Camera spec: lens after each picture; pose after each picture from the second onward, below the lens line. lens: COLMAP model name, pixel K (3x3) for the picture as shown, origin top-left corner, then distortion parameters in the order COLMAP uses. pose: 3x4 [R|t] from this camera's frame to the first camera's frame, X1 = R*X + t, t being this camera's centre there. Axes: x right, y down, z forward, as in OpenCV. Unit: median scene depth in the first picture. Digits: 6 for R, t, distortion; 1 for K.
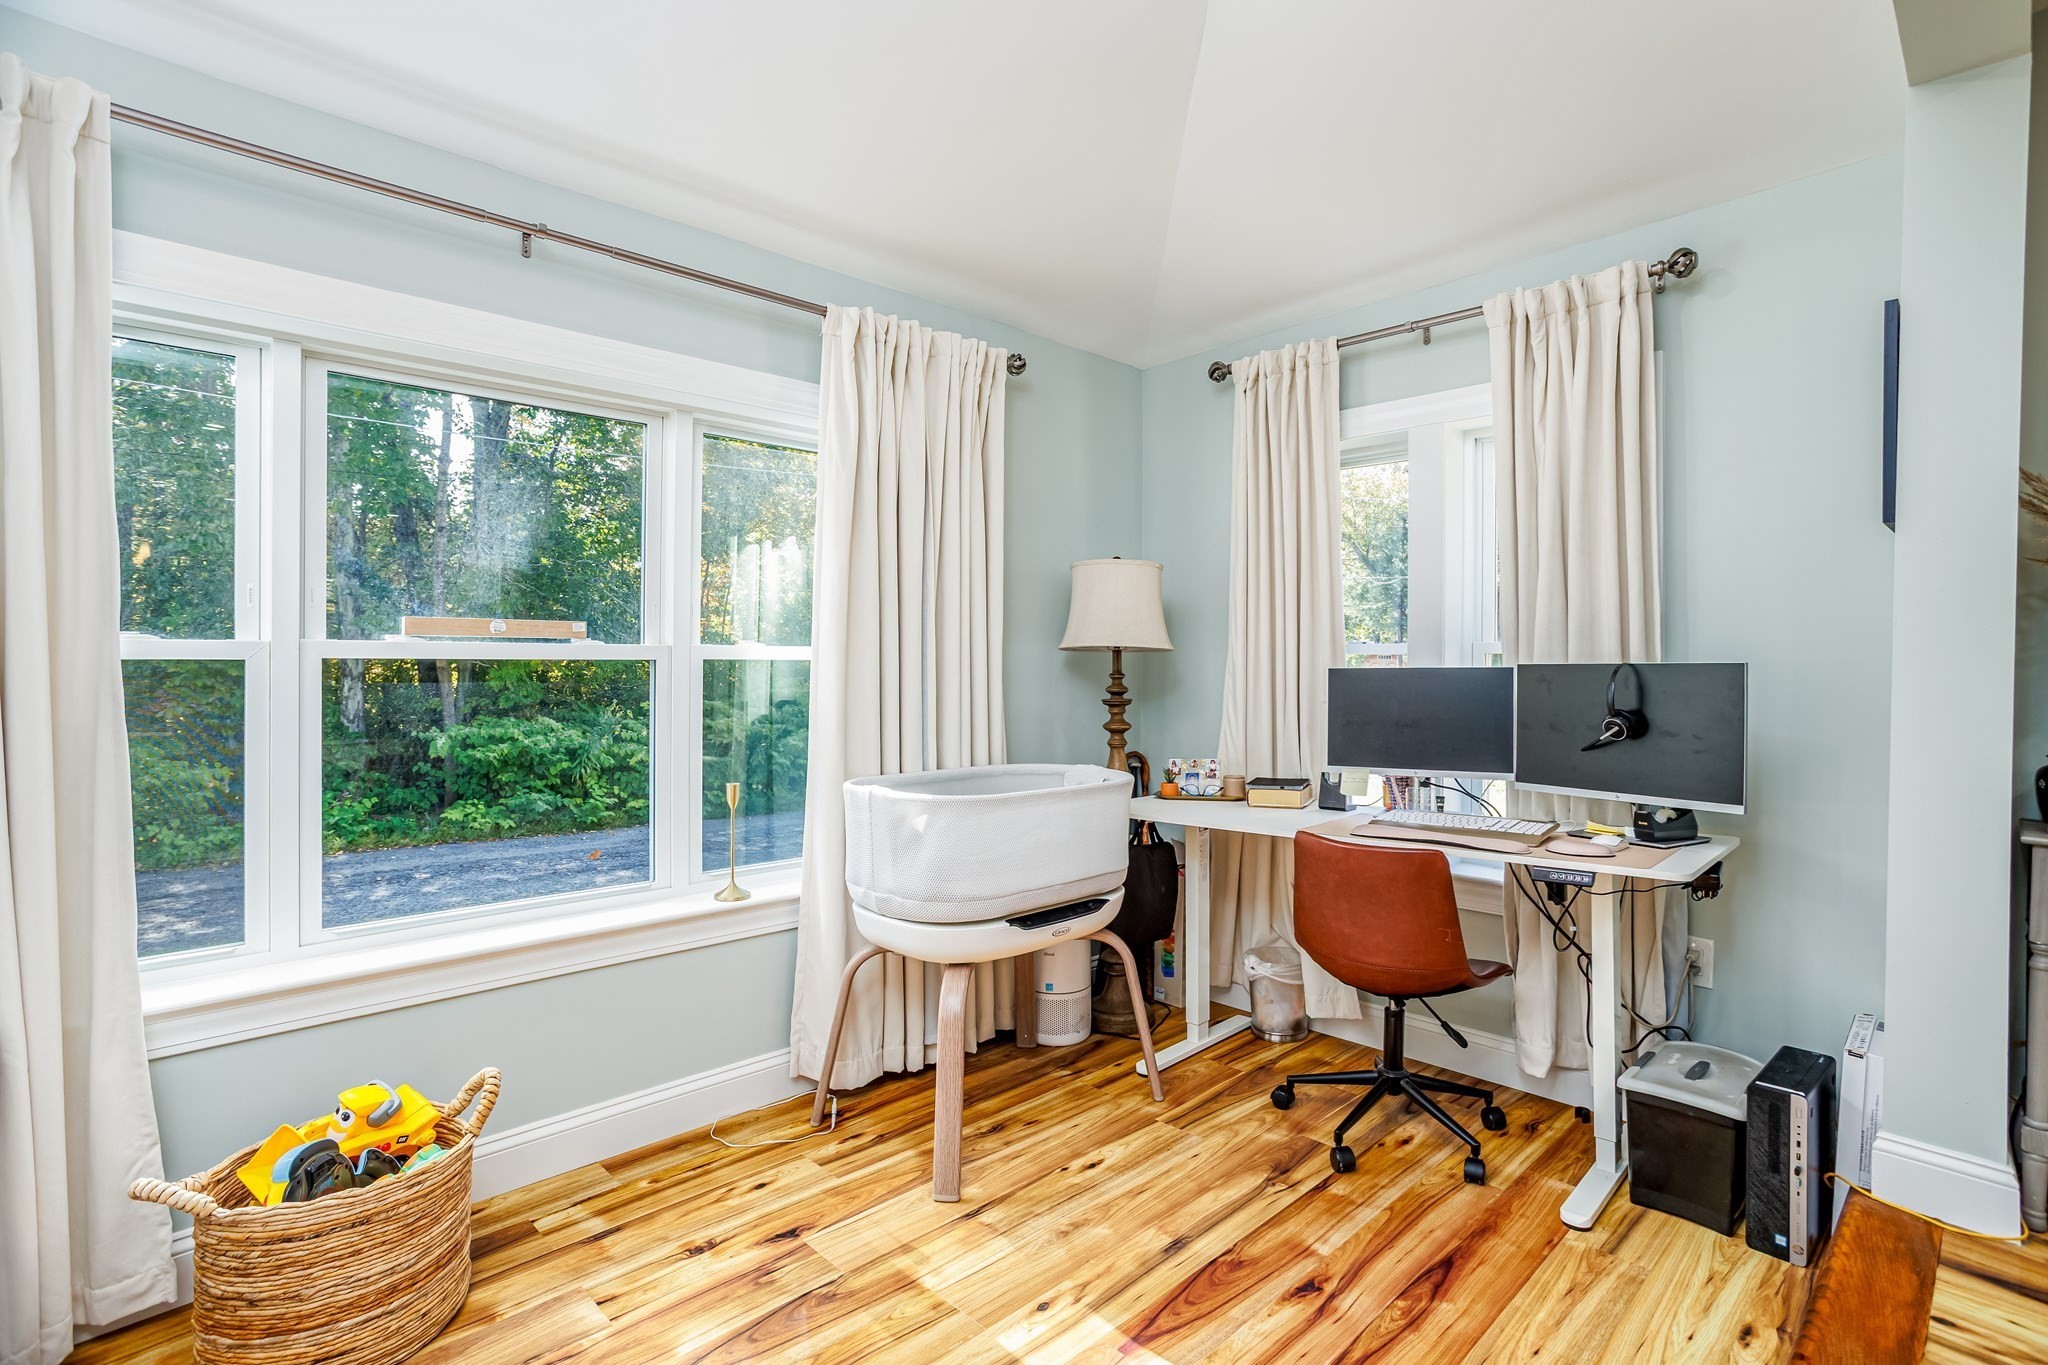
lens RADIAL K [[994.6, 0, 1035.6], [0, 994.6, 669.2], [0, 0, 1]] dist [-0.057378, 0.039679]
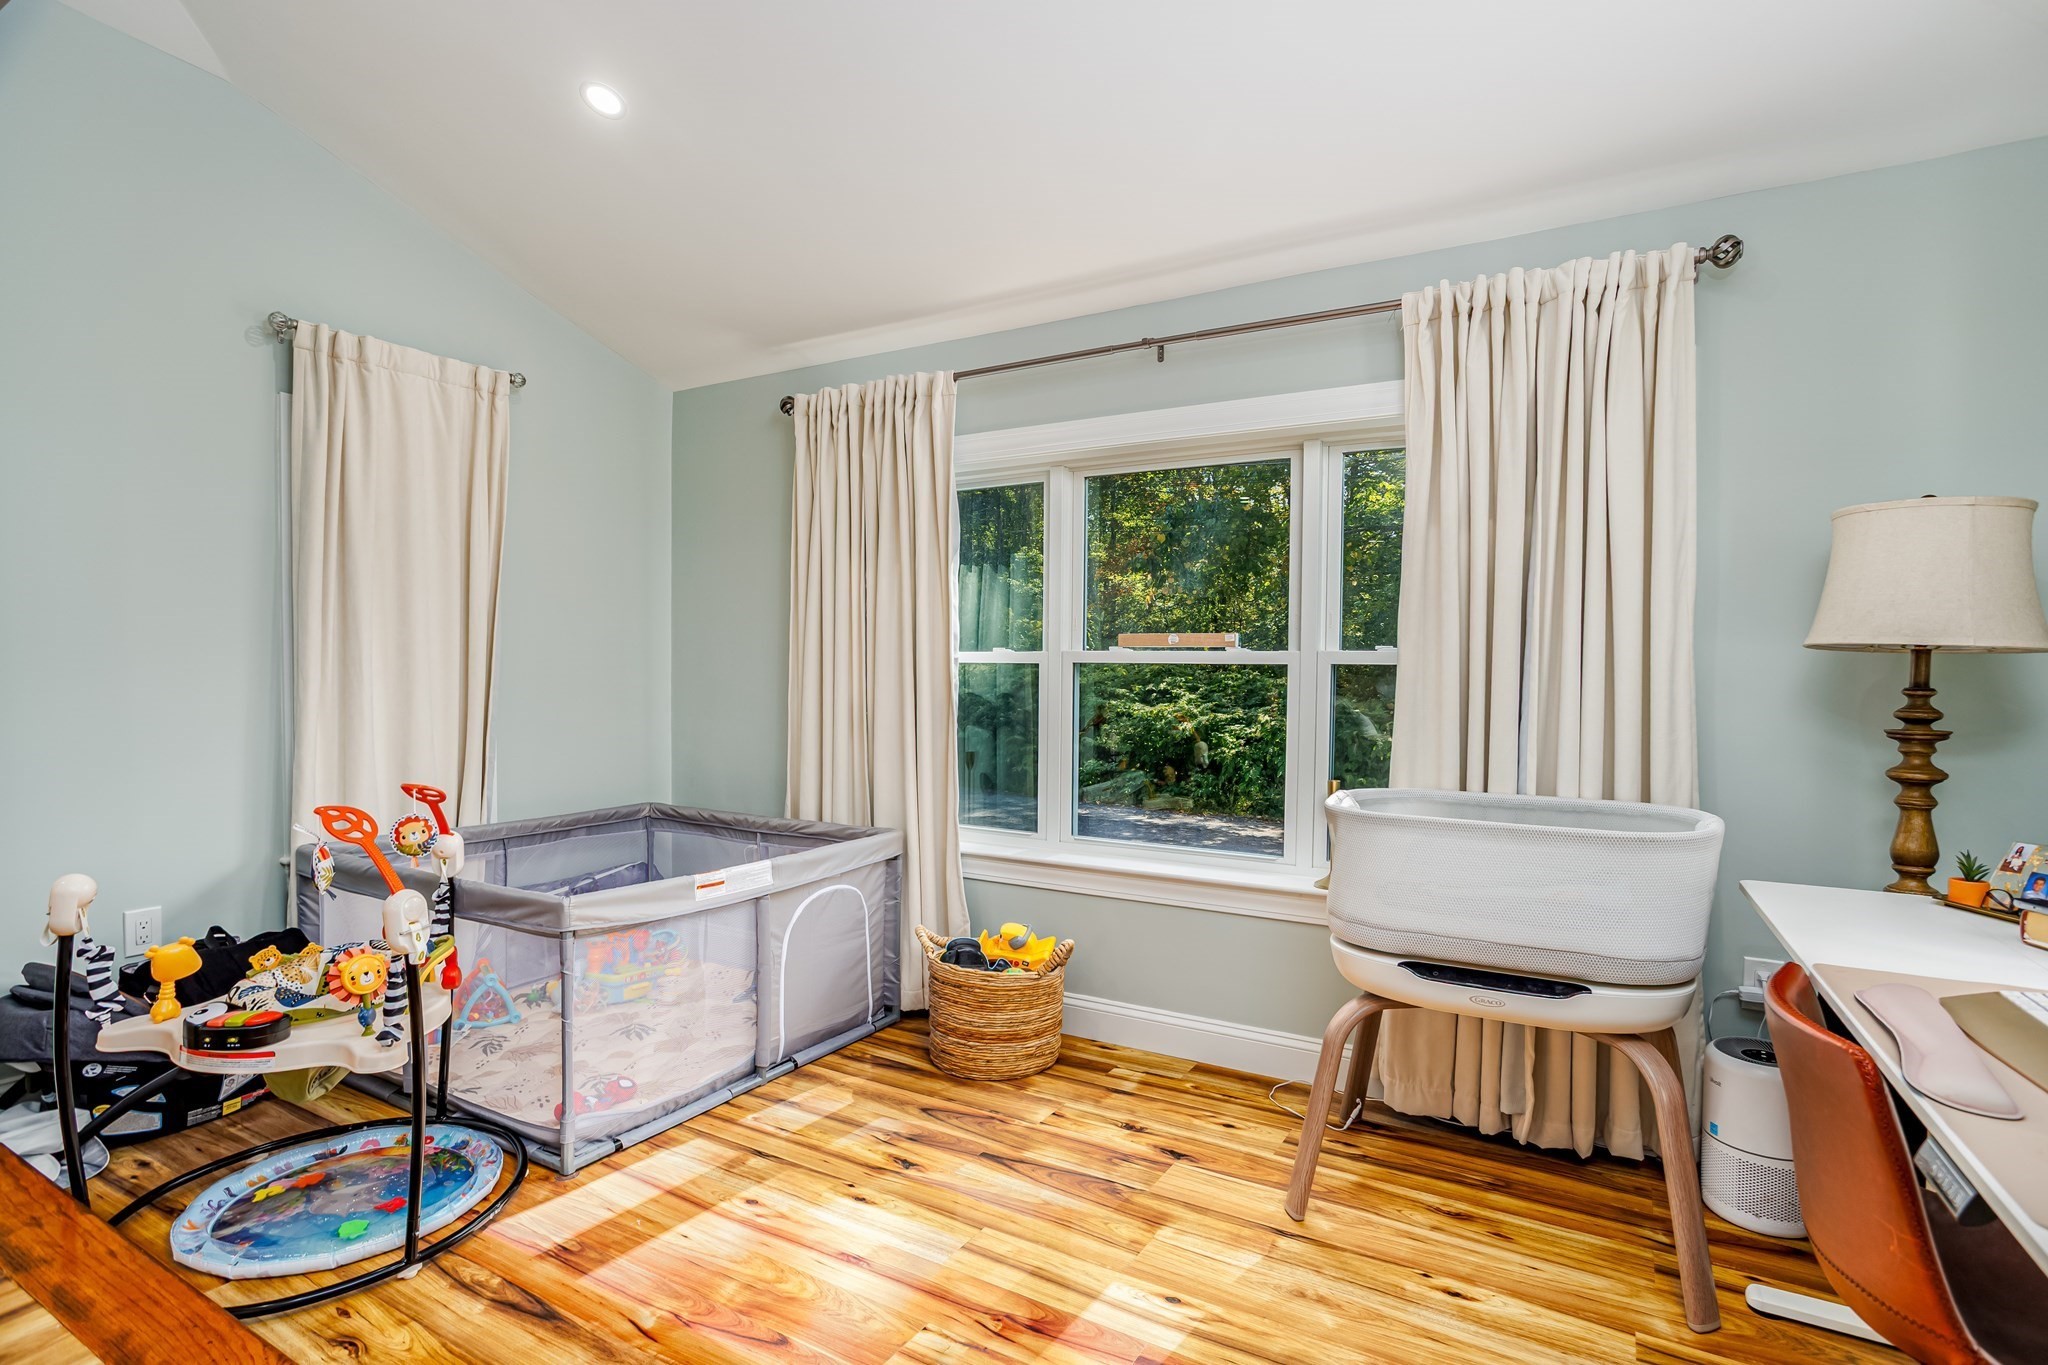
lens RADIAL K [[994.5, 0, 1030.4], [0, 994.5, 696.2], [0, 0, 1]] dist [-0.027526, 0.017461]
pose [[0.275616, 0.028992, -0.960830, 0.702599], [-0.014570, 0.999556, 0.025981, 0.002082], [0.961157, 0.006839, 0.275916, 0.431495]]
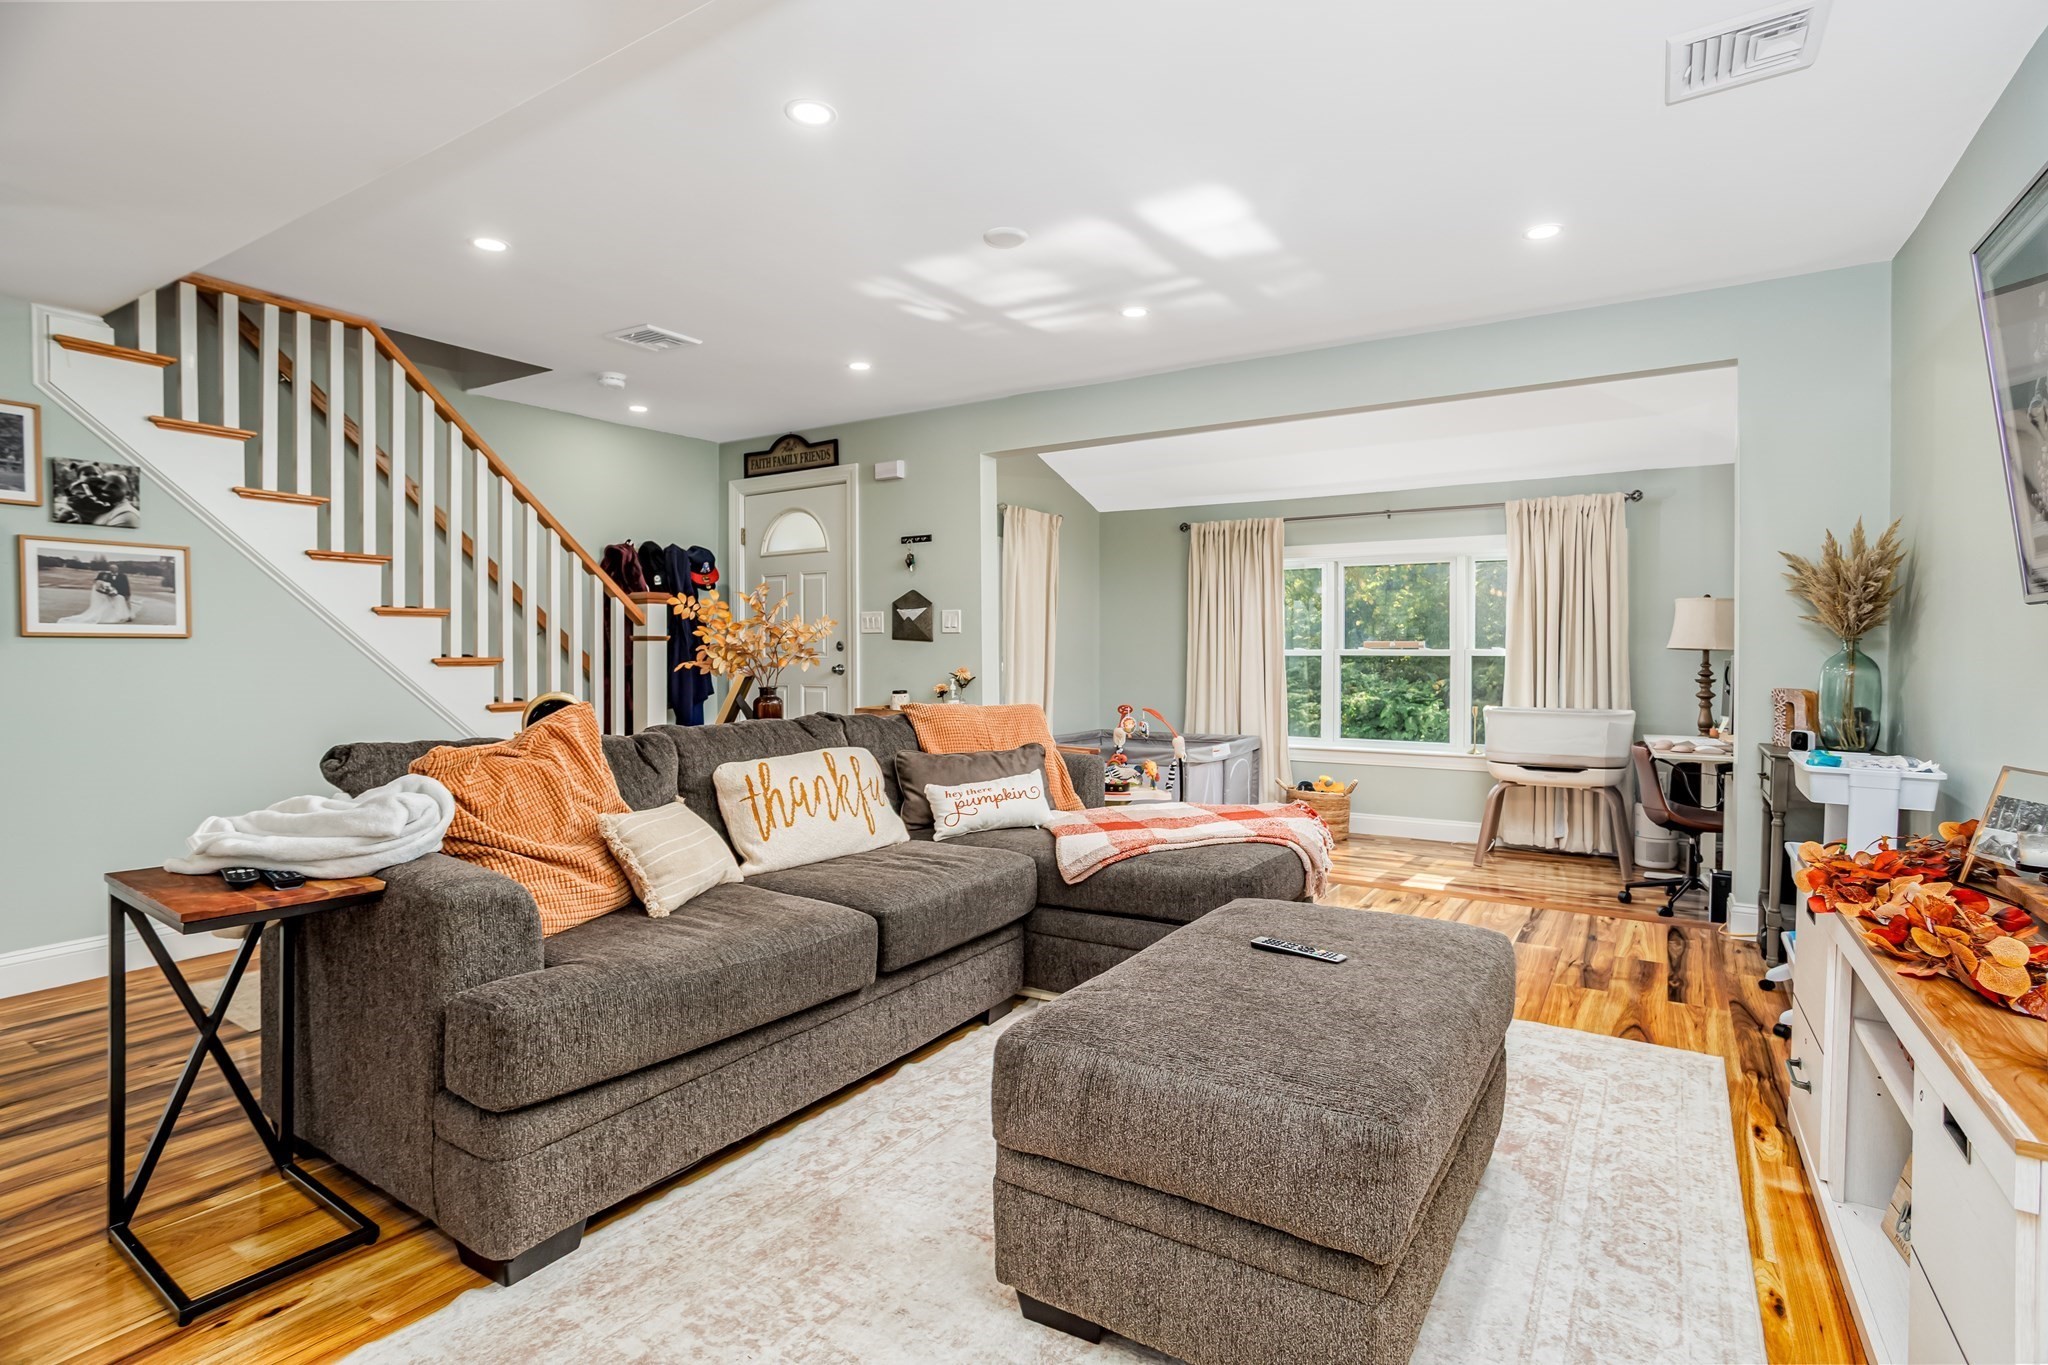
lens RADIAL K [[956.8, 0, 1019.2], [0, 956.8, 649.4], [0, 0, 1]] dist [-0.049252, 0.033895]
pose [[0.234577, -0.001462, -0.972097, 1.881905], [-0.006791, 0.999972, -0.003142, -0.010114], [0.972074, 0.007338, 0.234560, -0.706009]]
